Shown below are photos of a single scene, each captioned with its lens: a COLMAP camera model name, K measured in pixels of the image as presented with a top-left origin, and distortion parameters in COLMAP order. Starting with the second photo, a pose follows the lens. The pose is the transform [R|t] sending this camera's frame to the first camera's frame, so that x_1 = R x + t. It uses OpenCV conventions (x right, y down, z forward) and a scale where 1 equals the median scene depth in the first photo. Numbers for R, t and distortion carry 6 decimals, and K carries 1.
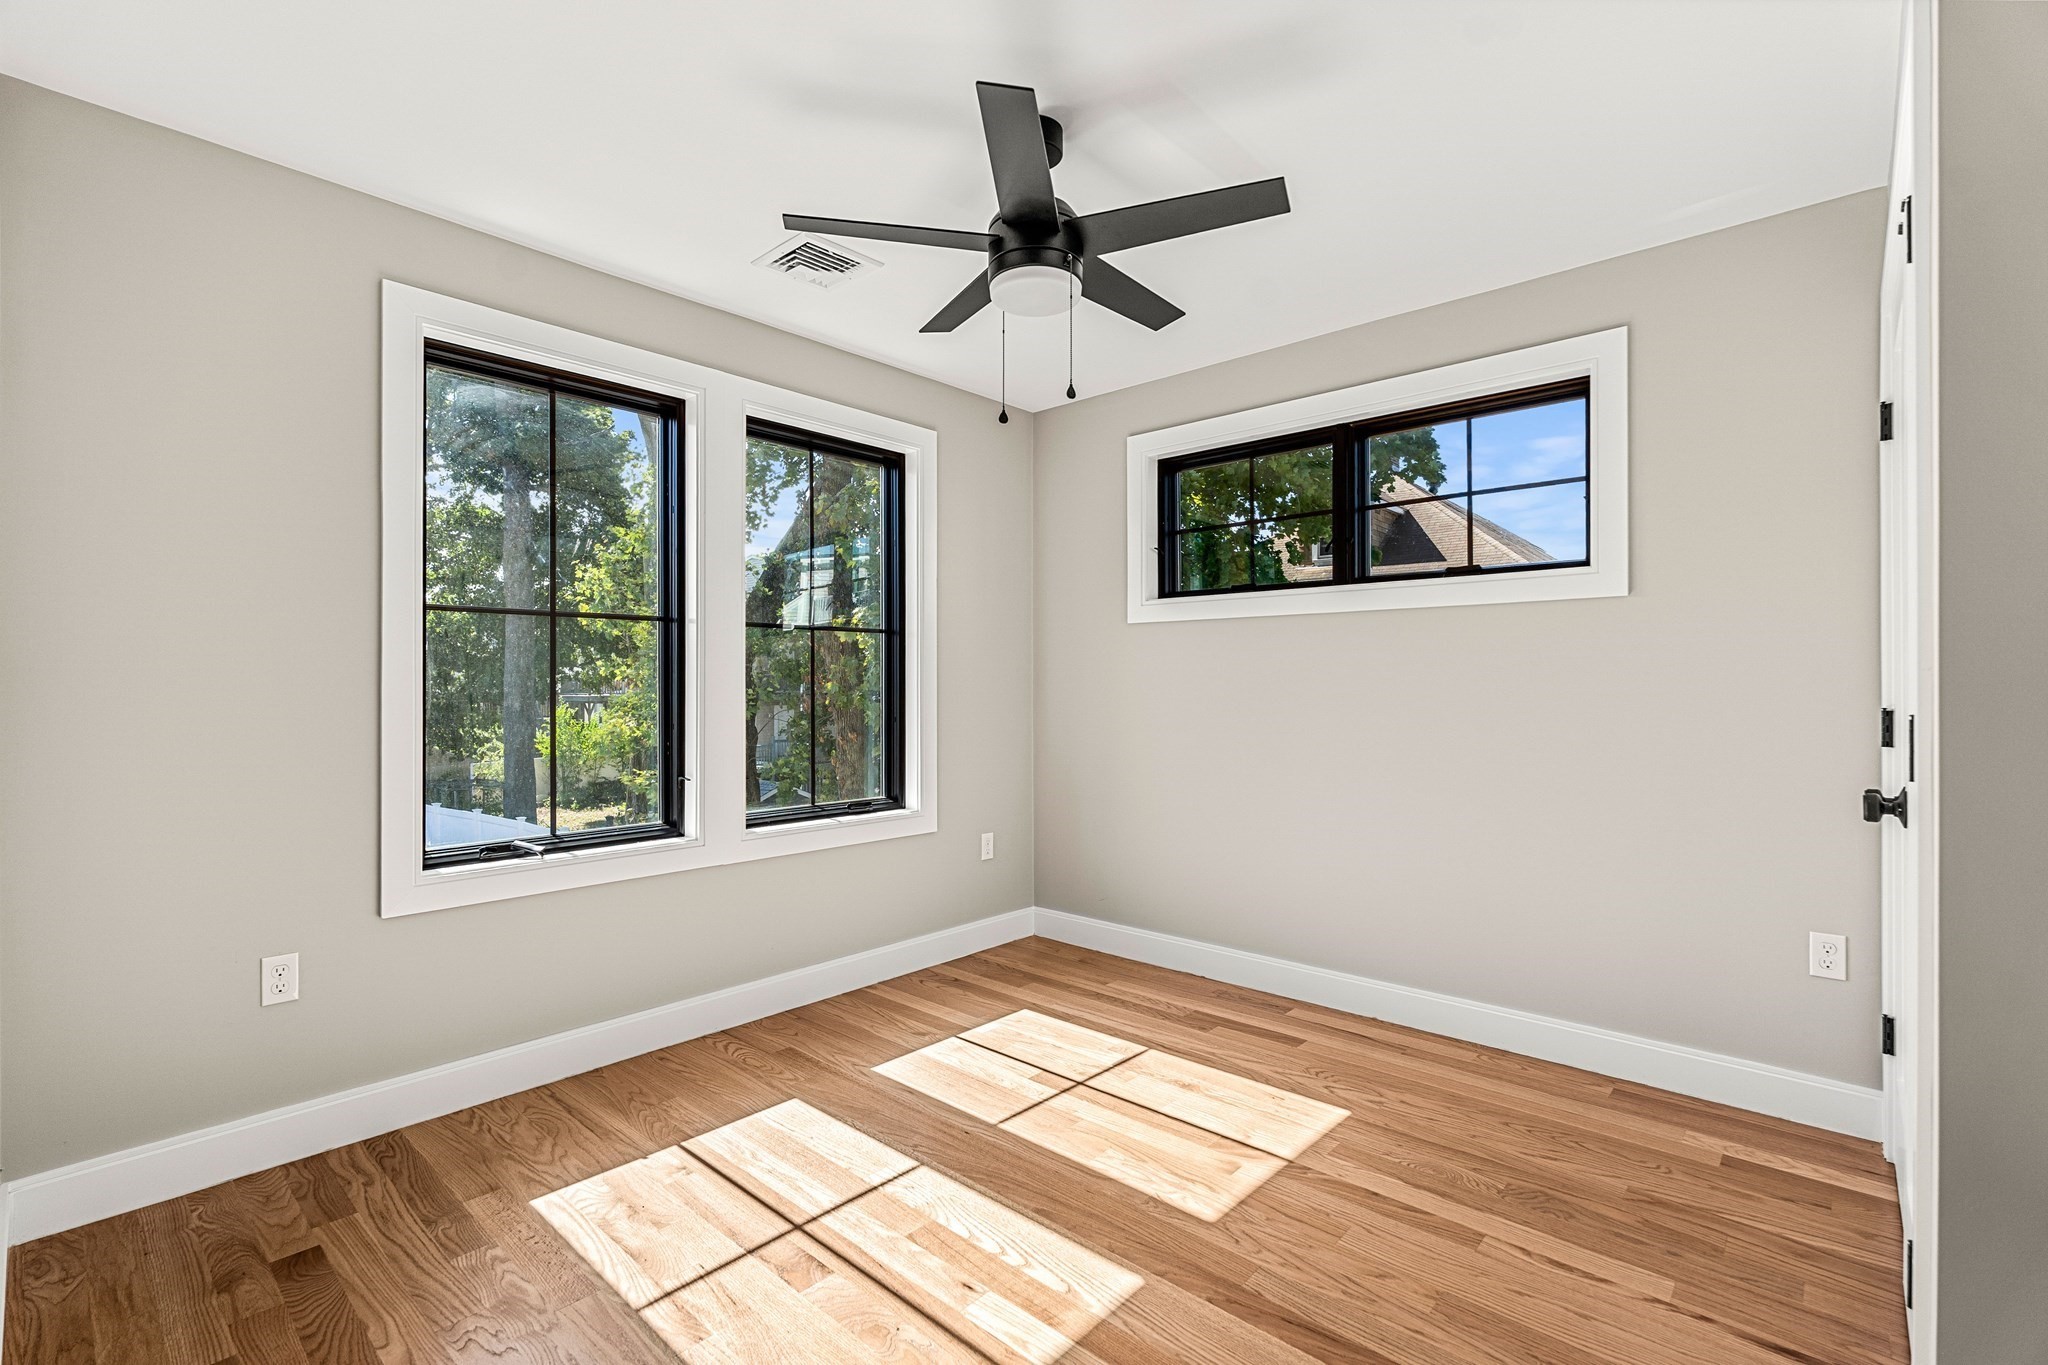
lens RADIAL K [[903.6, 0, 1021.5], [0, 903.6, 680.3], [0, 0, 1]] dist [-0.004257, 0.000082]
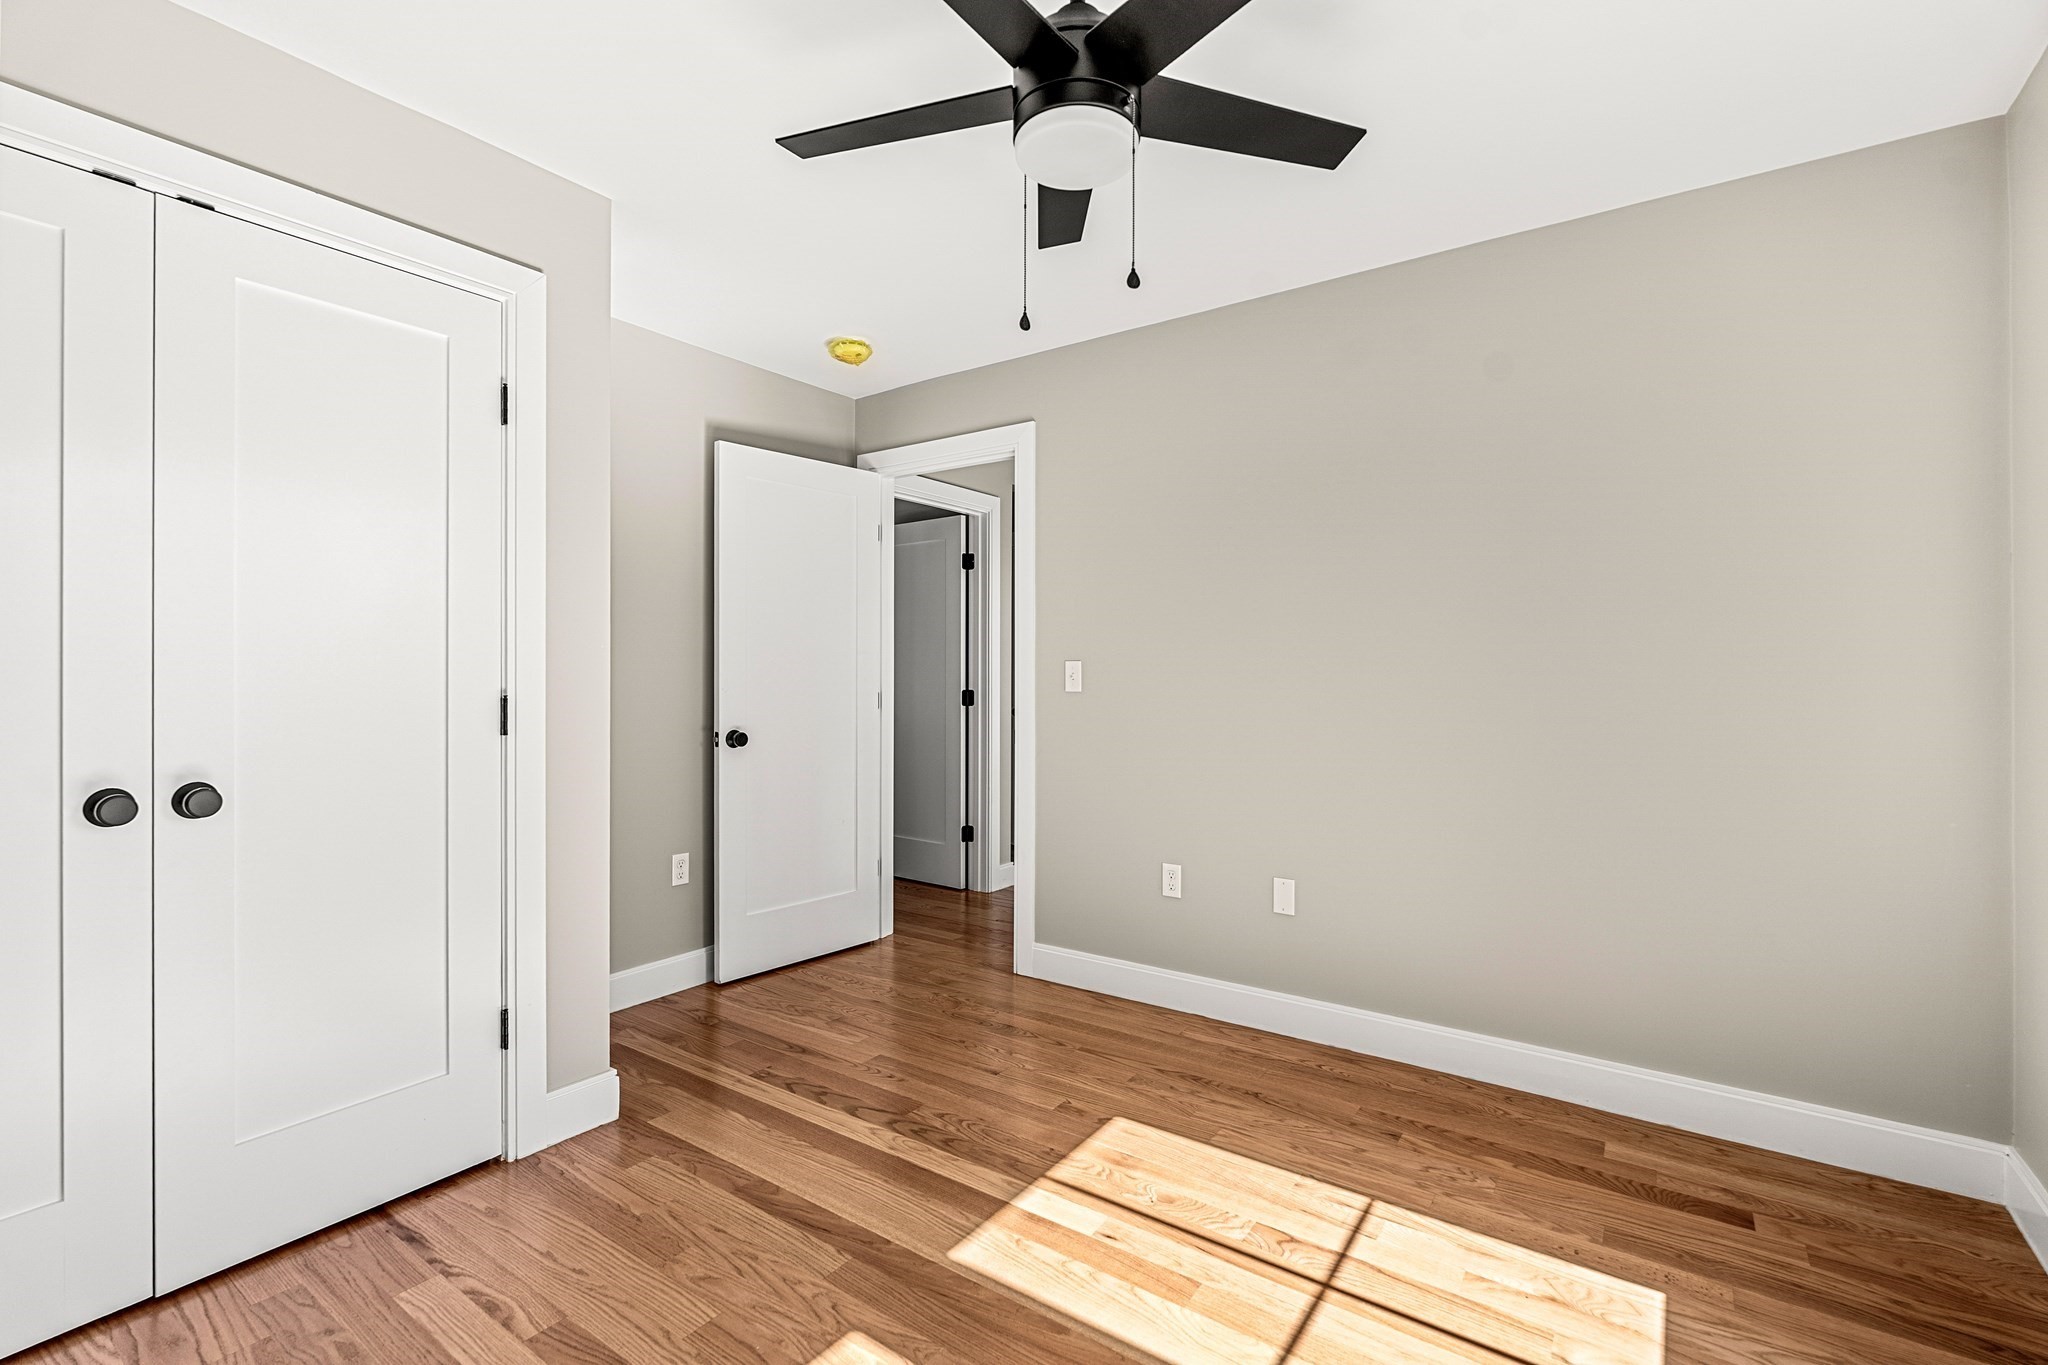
lens RADIAL K [[903.6, 0, 1027.7], [0, 903.6, 679.4], [0, 0, 1]] dist [-0.004257, 0.000082]
pose [[-0.992125, -0.001416, -0.125241, 0.163757], [-0.001651, 0.999997, 0.001773, 0.004761], [0.125238, 0.001966, -0.992125, 1.915615]]
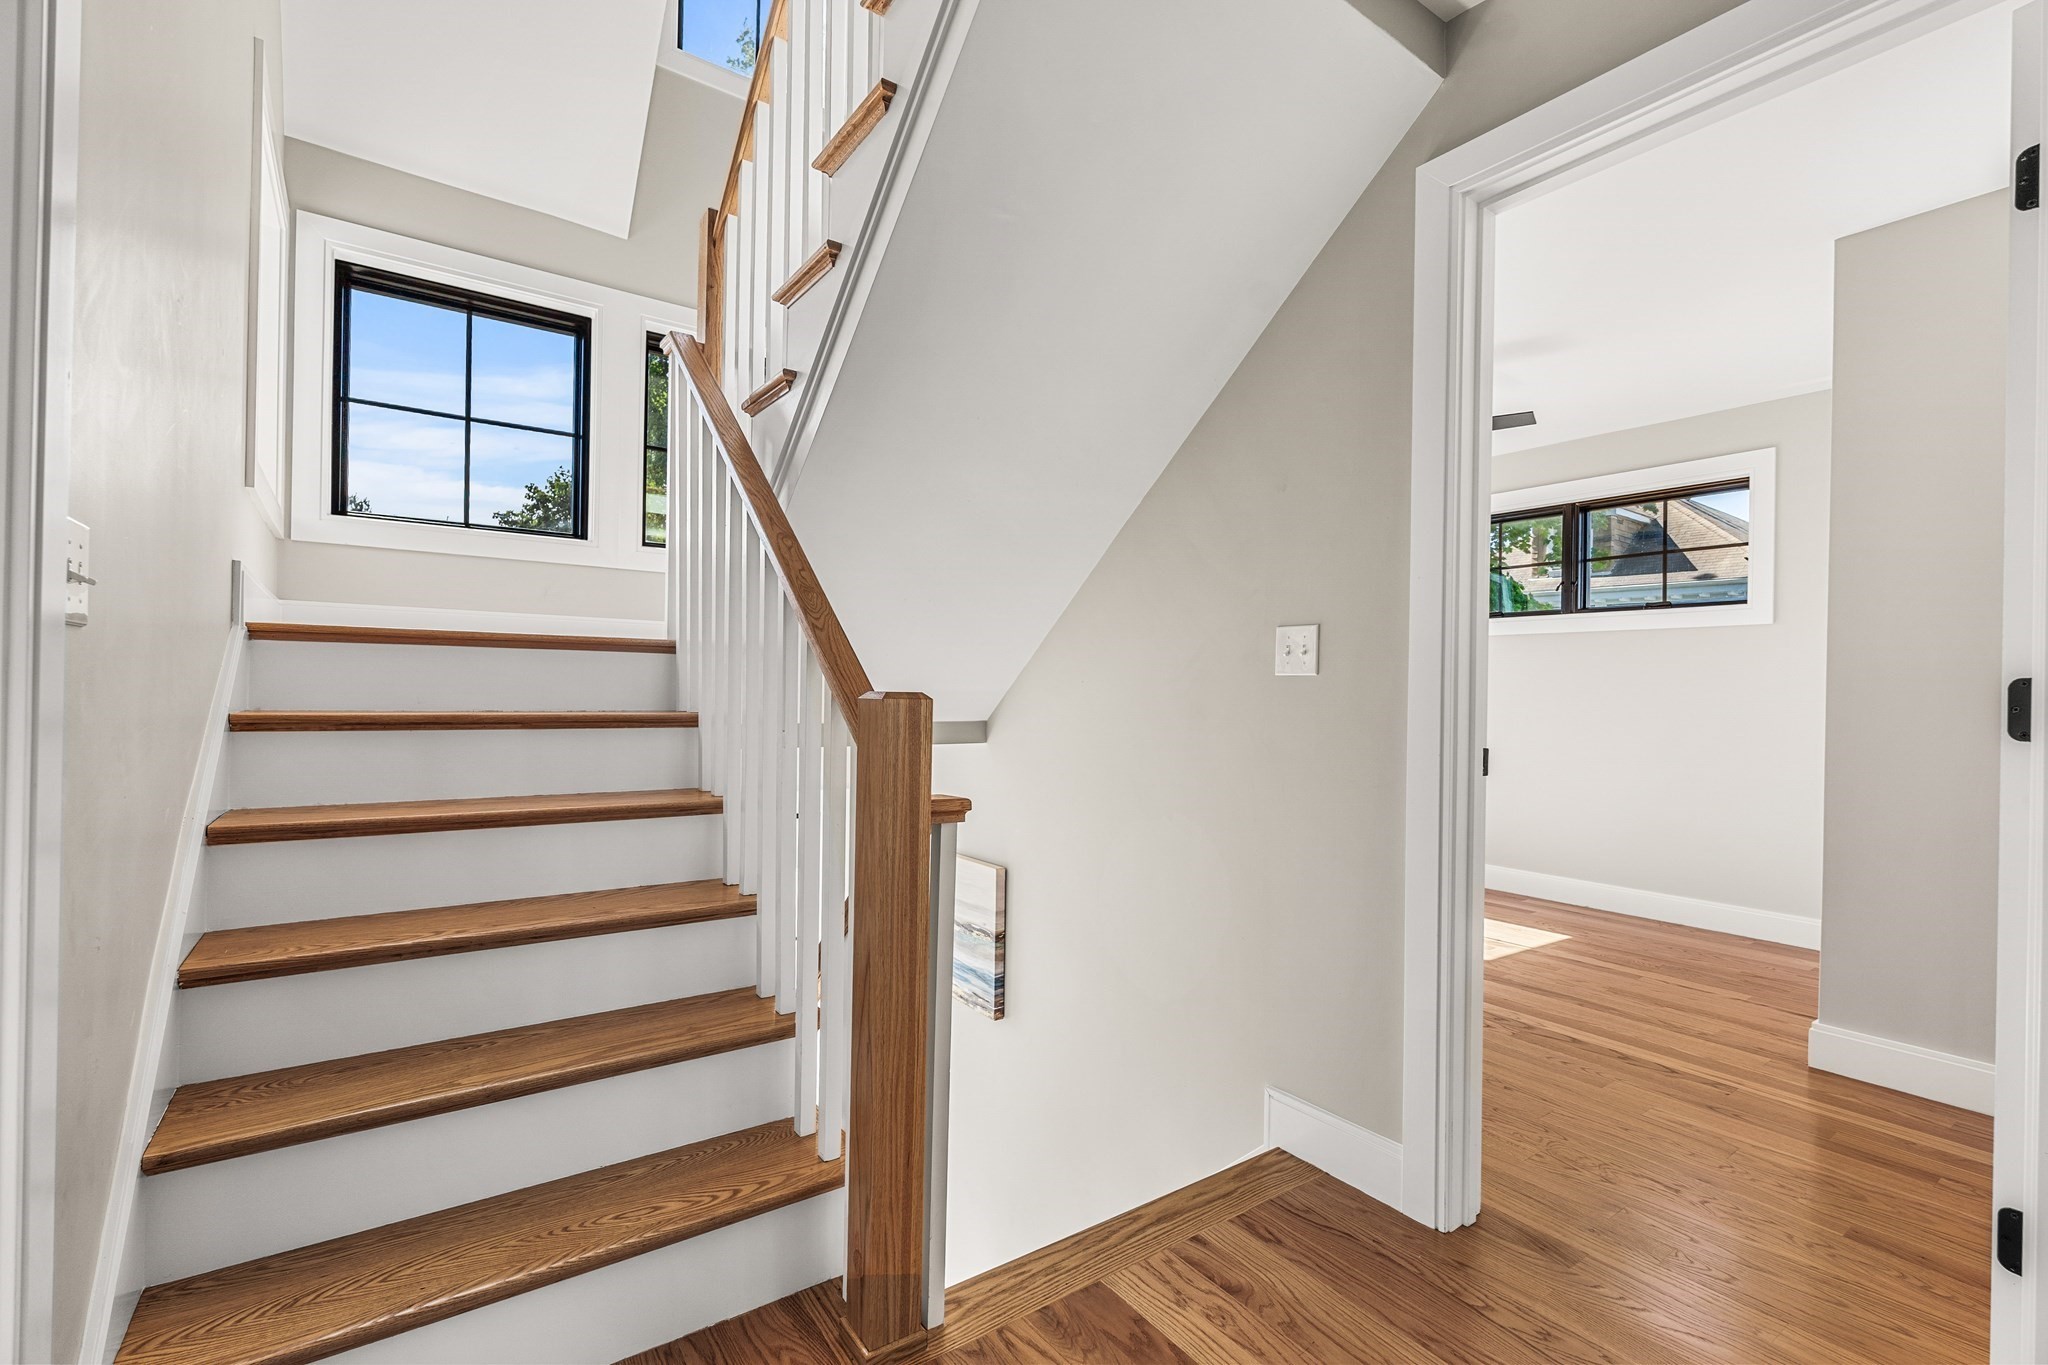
lens RADIAL K [[903.6, 0, 1020.1], [0, 903.6, 687.3], [0, 0, 1]] dist [-0.004257, 0.000082]
pose [[0.976491, 0.014769, -0.215052, -0.346245], [-0.014799, 0.999889, 0.001471, 0.043672], [0.215050, 0.001746, 0.976602, -1.087102]]
